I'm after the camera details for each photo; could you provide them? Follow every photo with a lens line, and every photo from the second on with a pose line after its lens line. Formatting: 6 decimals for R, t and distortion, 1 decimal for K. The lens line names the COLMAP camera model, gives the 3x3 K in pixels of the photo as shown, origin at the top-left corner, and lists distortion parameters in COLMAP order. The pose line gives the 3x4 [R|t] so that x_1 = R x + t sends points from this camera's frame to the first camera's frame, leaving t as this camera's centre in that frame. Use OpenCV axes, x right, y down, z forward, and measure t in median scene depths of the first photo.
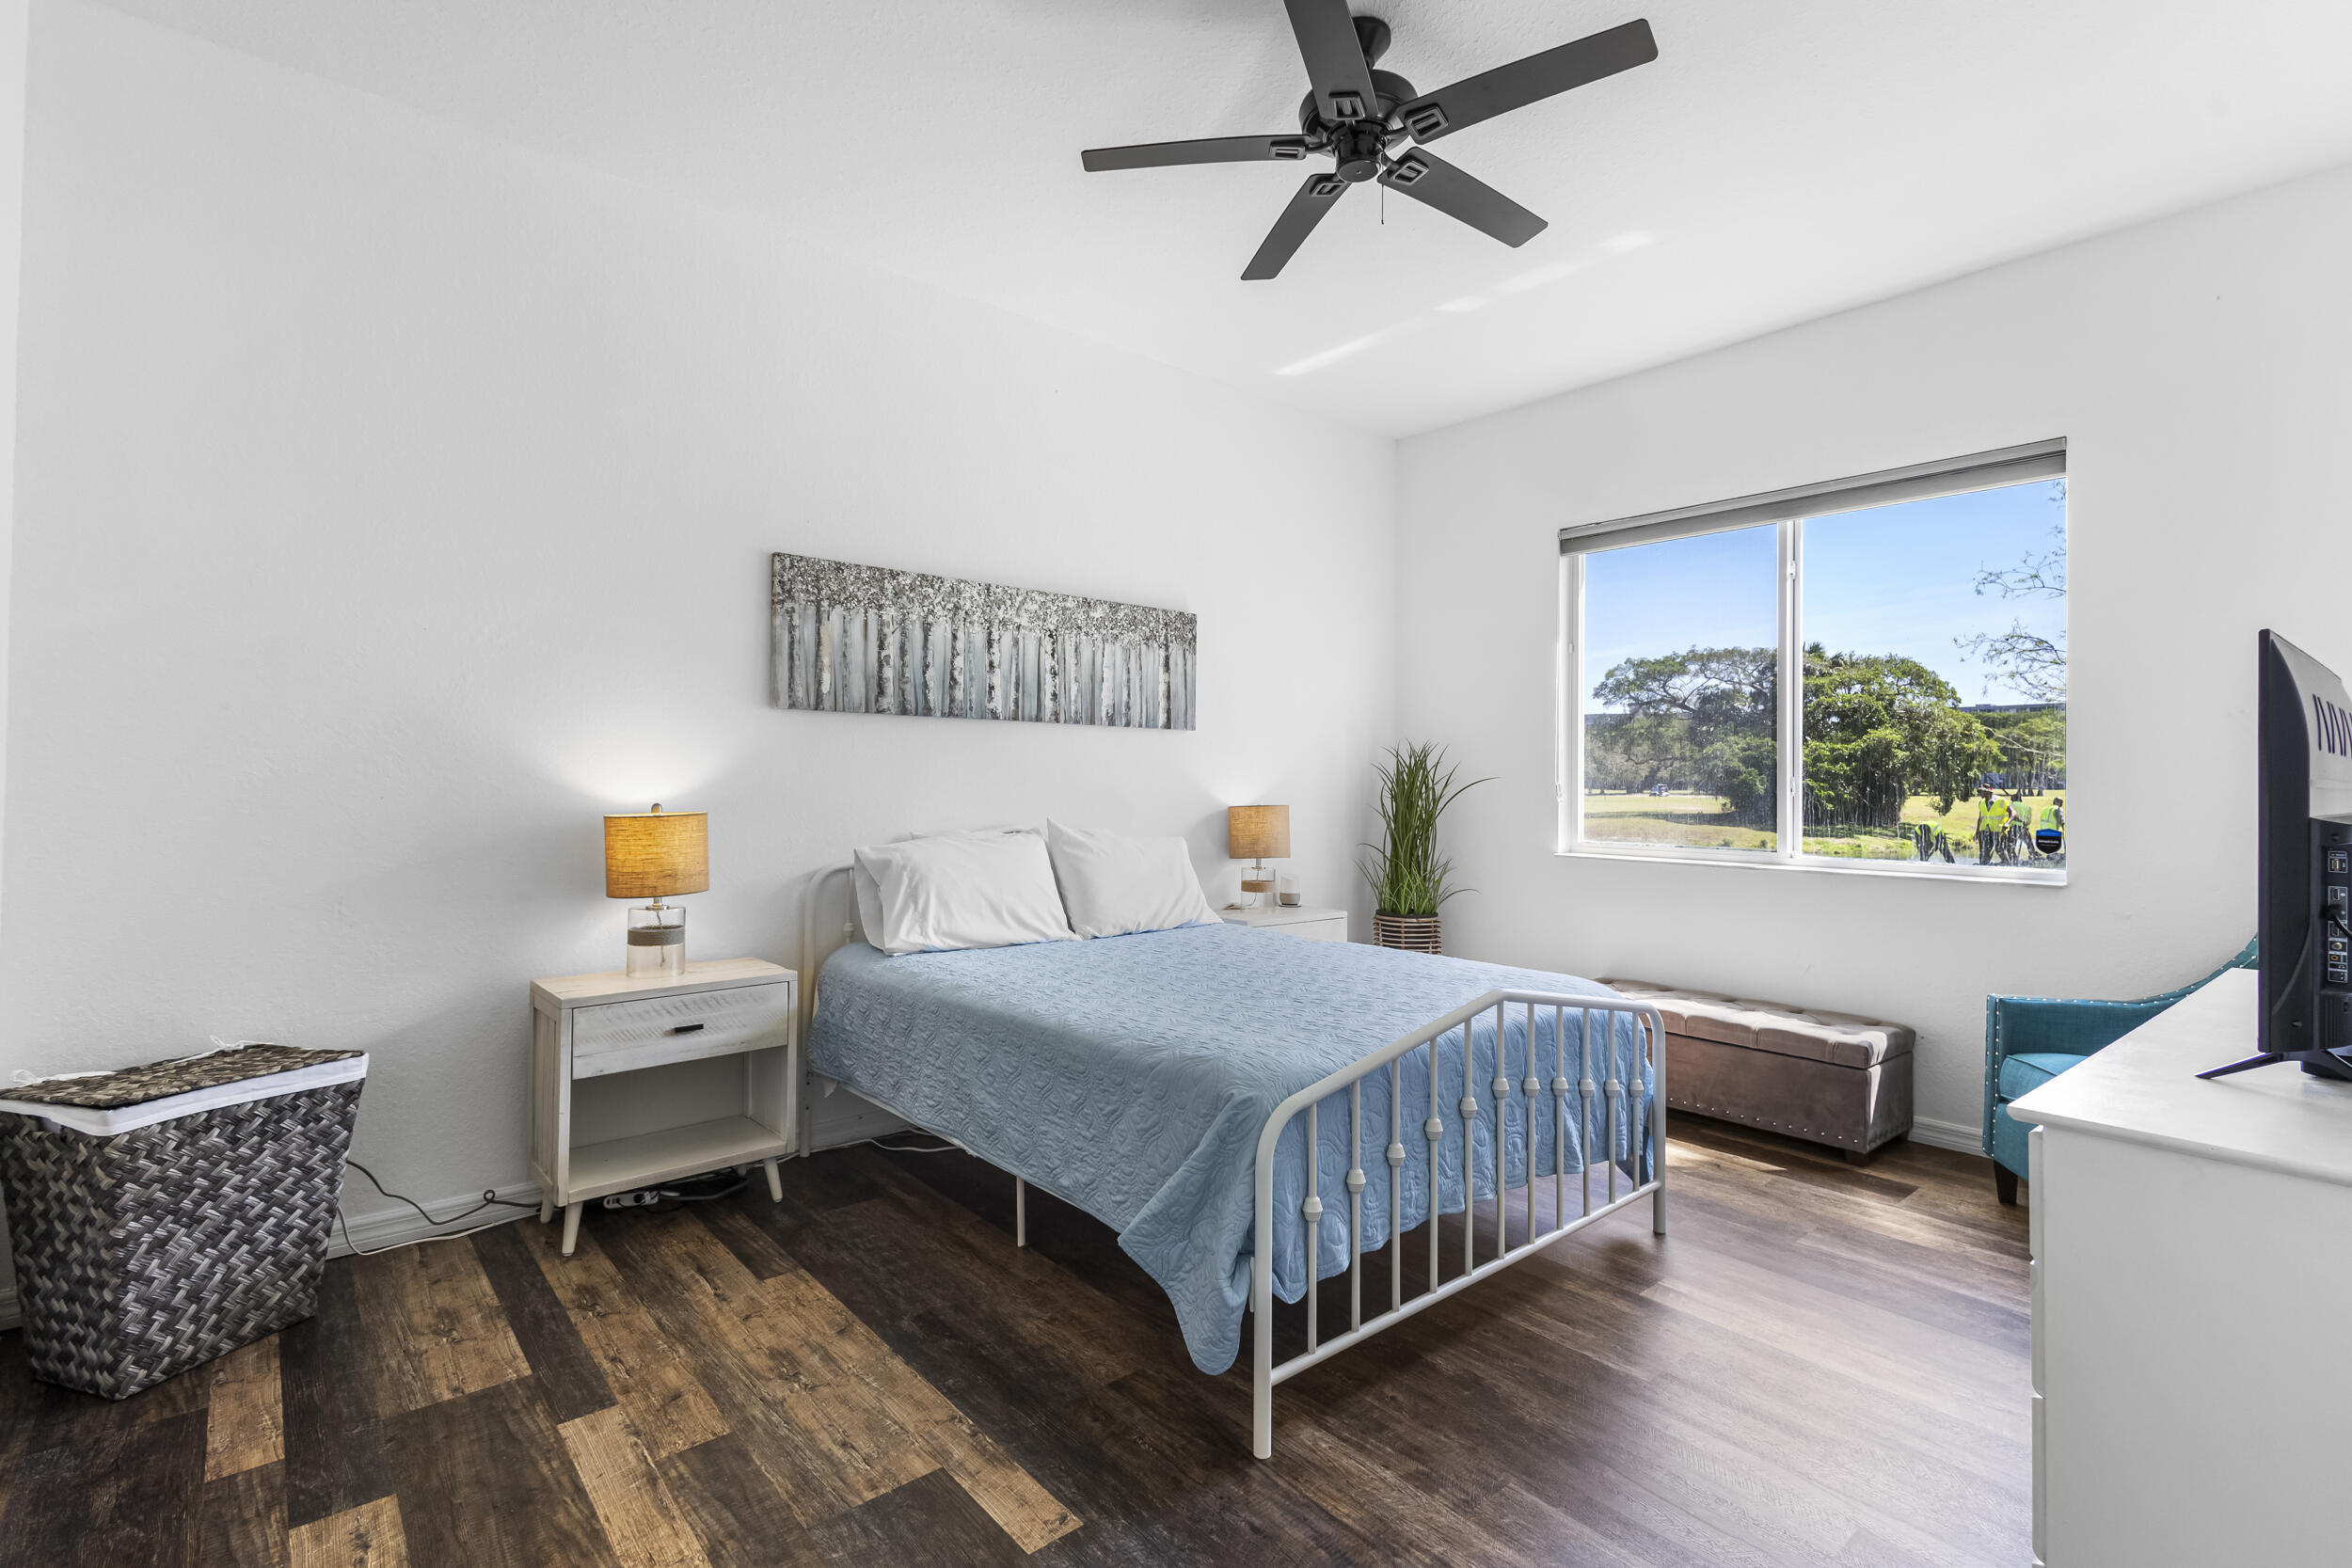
lens RADIAL K [[1087.8, 0, 1158.8], [0, 1087.8, 775.8], [0, 0, 1]] dist [0.008043, -0.001893]
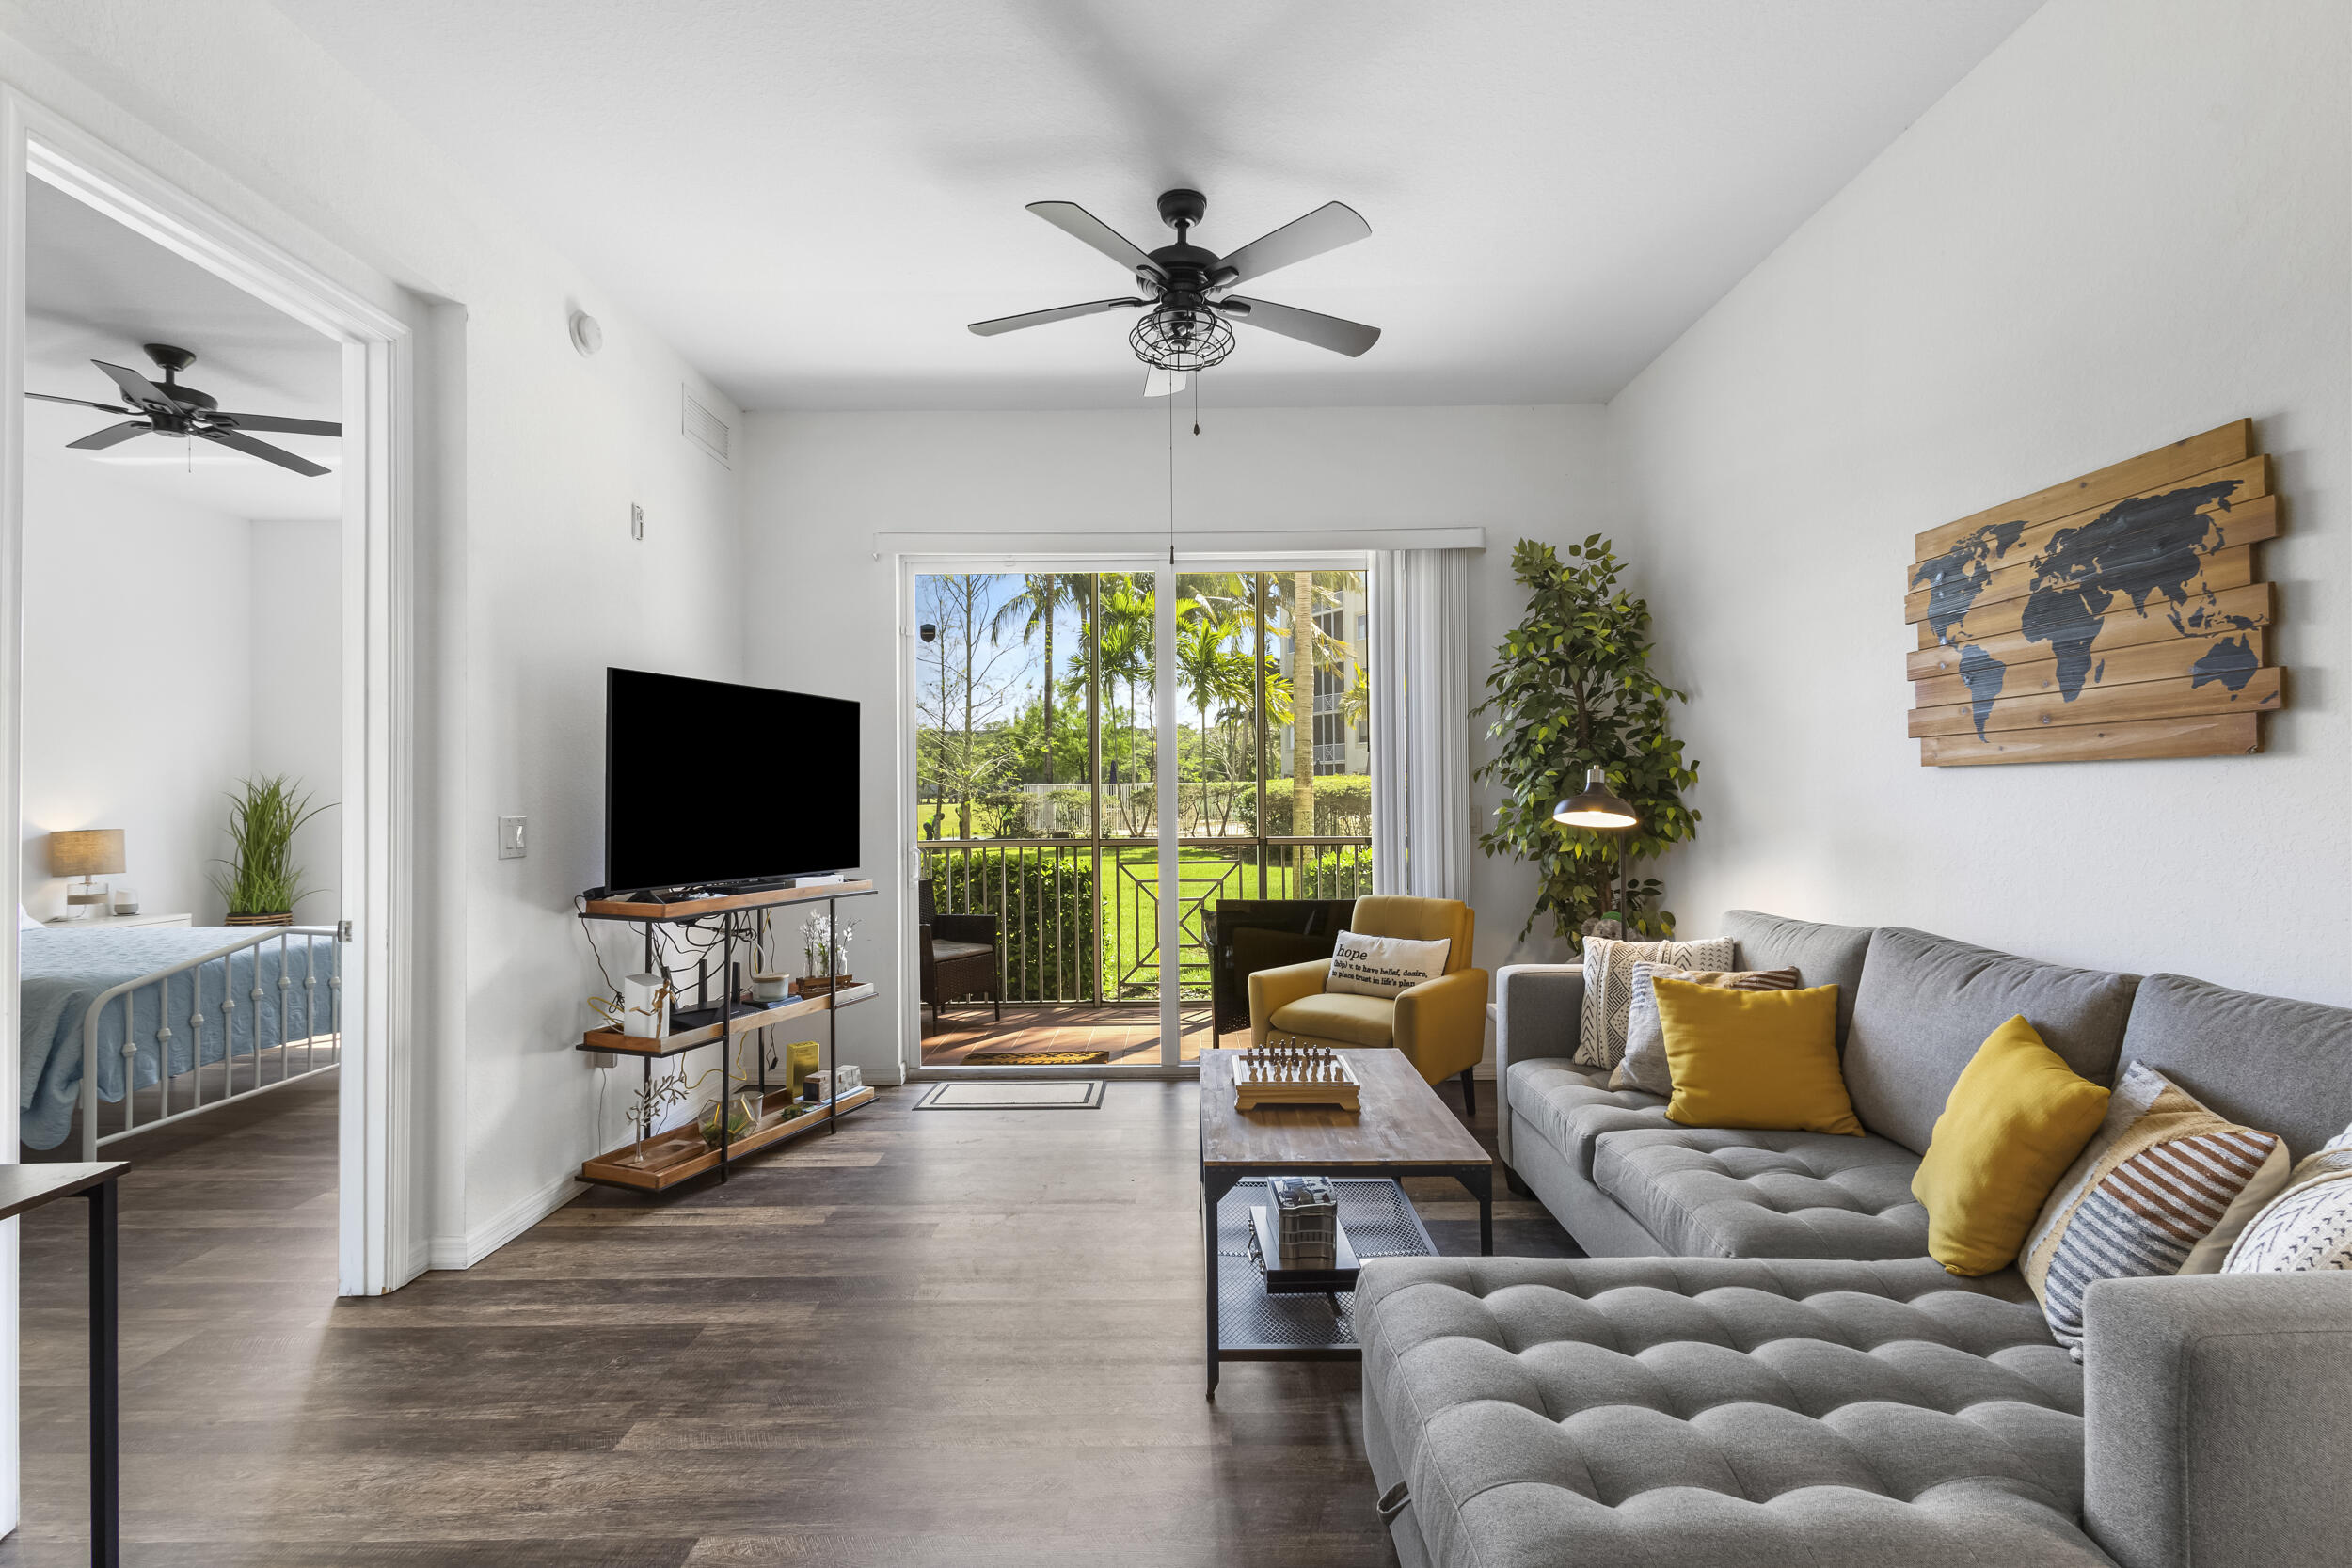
lens RADIAL K [[1087.8, 0, 1179.2], [0, 1087.8, 782.0], [0, 0, 1]] dist [0.008043, -0.001893]
pose [[0.642688, -0.002570, 0.766124, -0.100063], [0.010830, 0.999925, -0.005731, -0.008605], [-0.766051, 0.011981, 0.642668, -1.177352]]
